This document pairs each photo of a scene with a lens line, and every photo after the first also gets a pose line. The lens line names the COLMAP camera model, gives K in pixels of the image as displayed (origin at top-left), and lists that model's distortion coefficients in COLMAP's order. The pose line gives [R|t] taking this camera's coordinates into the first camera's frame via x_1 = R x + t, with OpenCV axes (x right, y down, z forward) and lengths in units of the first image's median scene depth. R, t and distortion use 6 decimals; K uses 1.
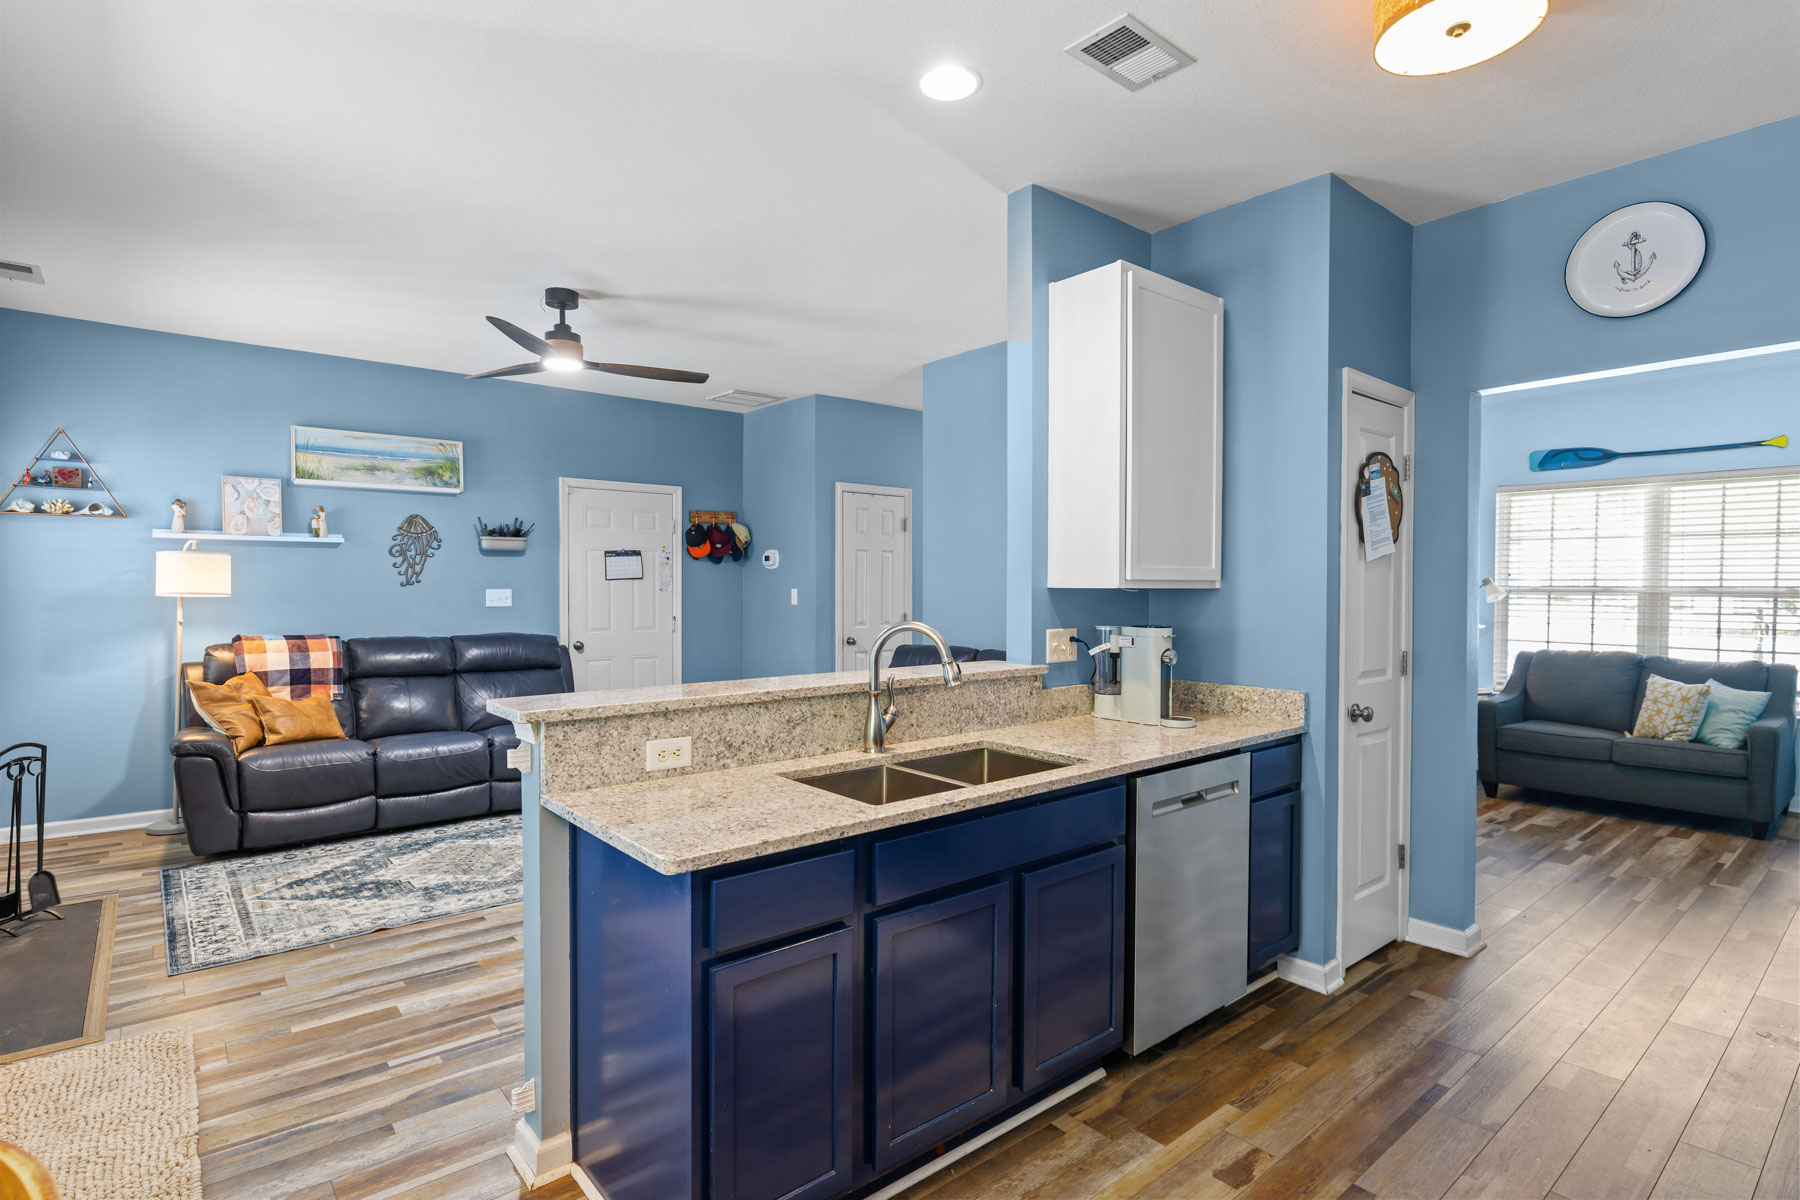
lens RADIAL K [[892.2, 0, 900.2], [0, 892.2, 603.6], [0, 0, 1]] dist [-0.001378, -0.000969]
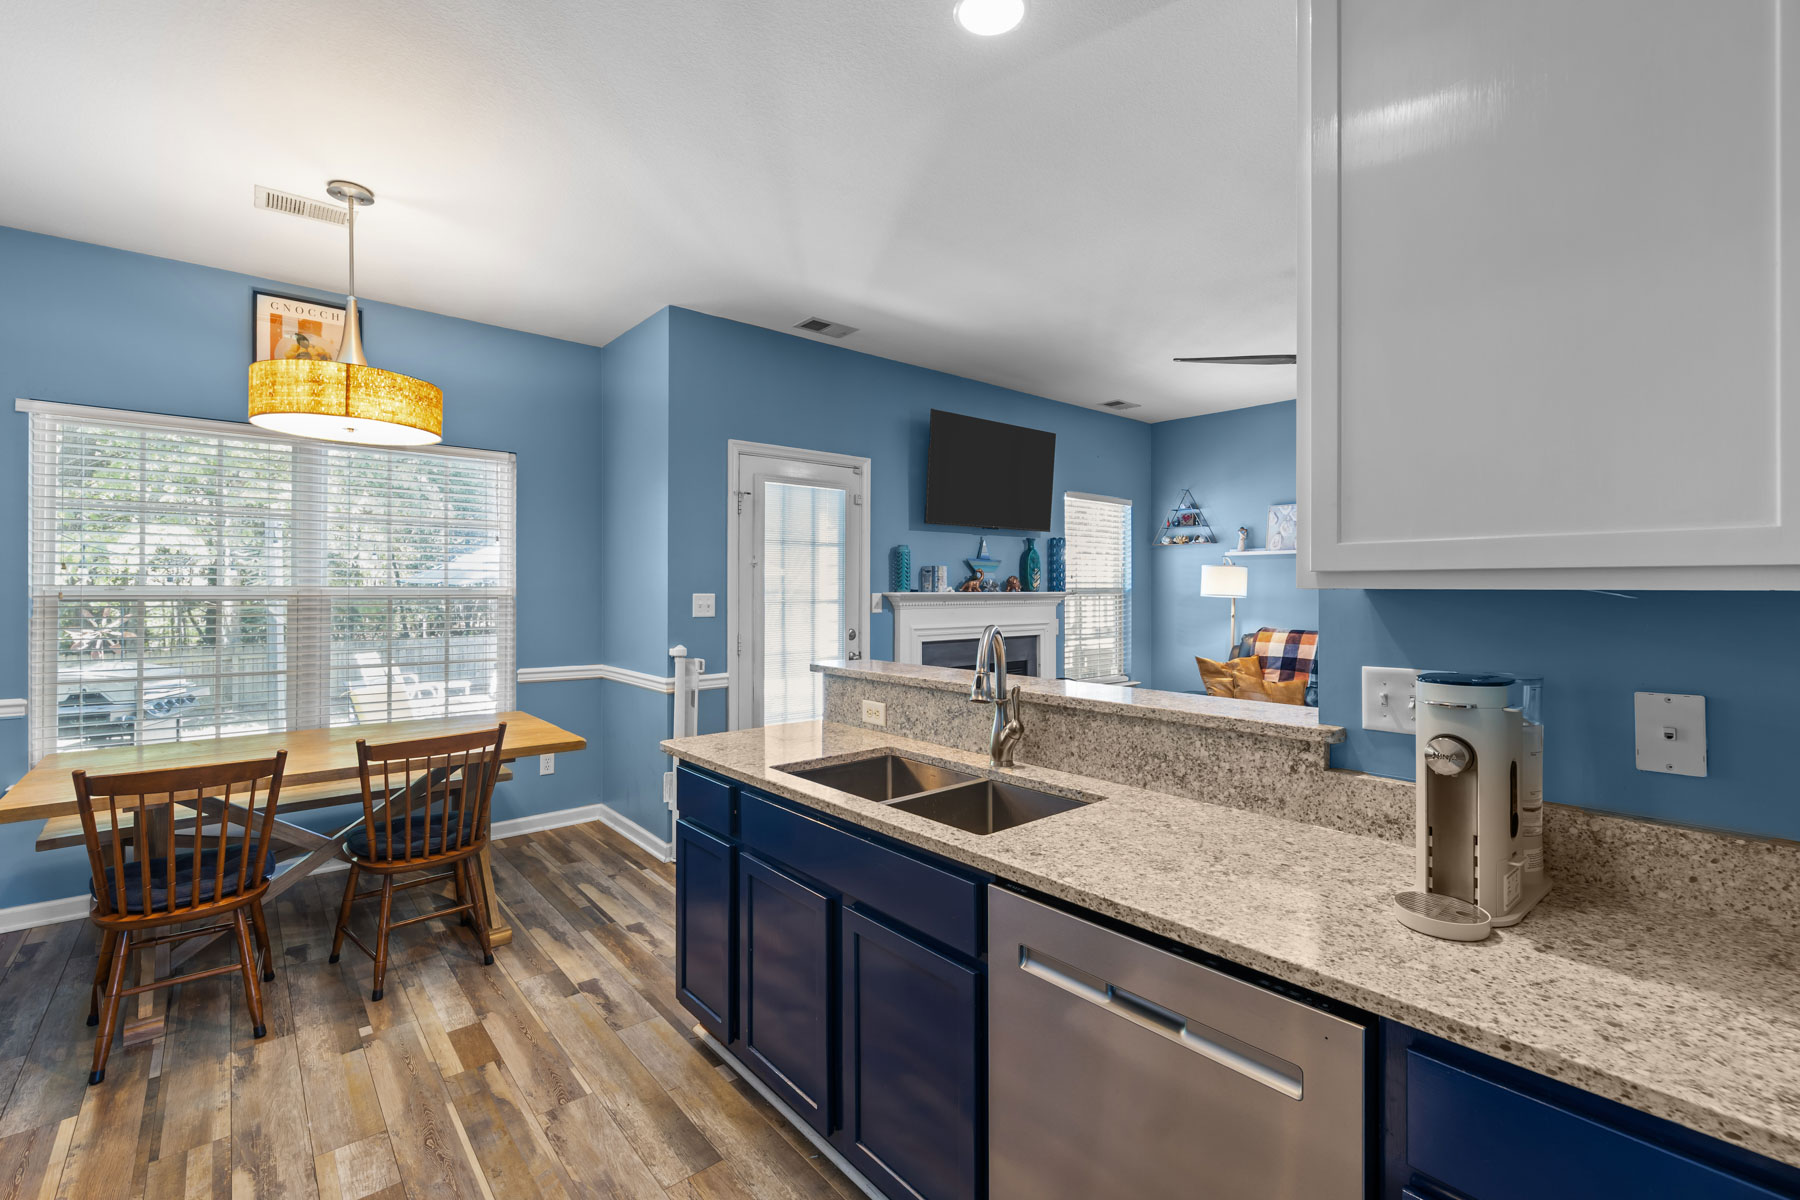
lens RADIAL K [[782.6, 0, 892.1], [0, 782.6, 588.0], [0, 0, 1]] dist [0.000254, -0.000025]
pose [[0.007750, -0.003270, -0.999965, 0.421881], [-0.021719, 0.999758, -0.003438, -0.006860], [0.999734, 0.021745, 0.007677, 0.468966]]
